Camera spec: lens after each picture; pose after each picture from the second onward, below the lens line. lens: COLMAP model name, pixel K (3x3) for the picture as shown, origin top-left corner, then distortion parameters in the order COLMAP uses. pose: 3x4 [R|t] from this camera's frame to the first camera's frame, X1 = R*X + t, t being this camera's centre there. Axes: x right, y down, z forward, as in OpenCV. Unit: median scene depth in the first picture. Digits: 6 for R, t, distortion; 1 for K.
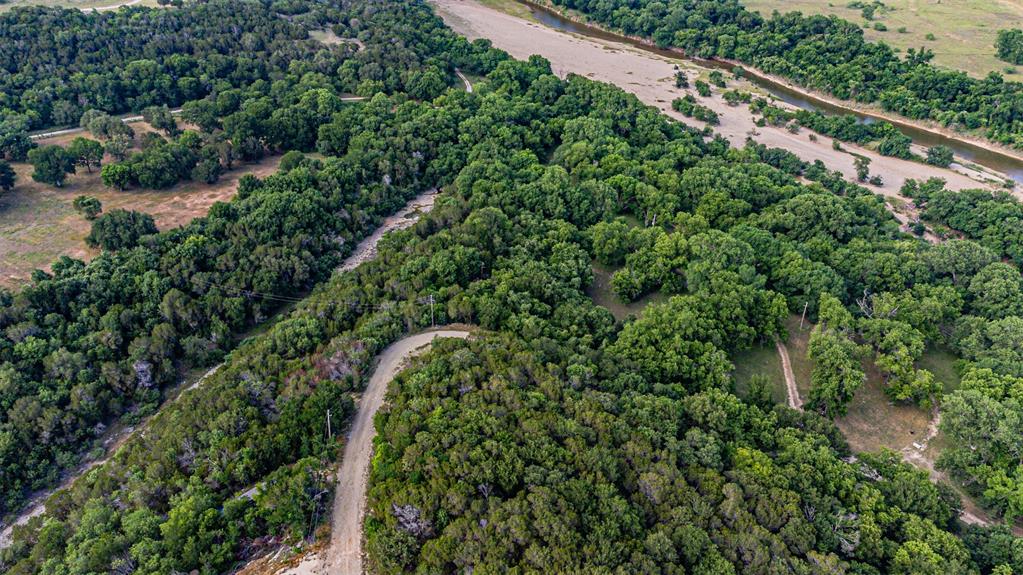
lens RADIAL K [[766.2, 0, 515.1], [0, 766.2, 288.2], [0, 0, 1]] dist [0.047703, 0.026177]
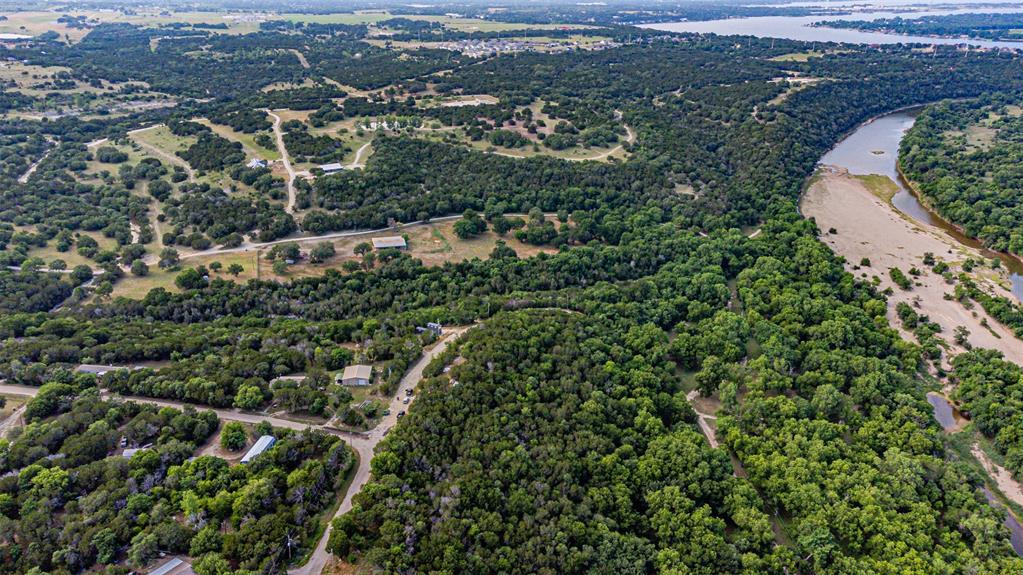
lens RADIAL K [[766.2, 0, 516.7], [0, 766.2, 288.5], [0, 0, 1]] dist [0.047703, 0.026177]
pose [[0.751092, 0.224525, -0.620845, 0.682720], [-0.327999, 0.943031, -0.055767, 0.097086], [0.572955, 0.245523, 0.781947, -0.519444]]
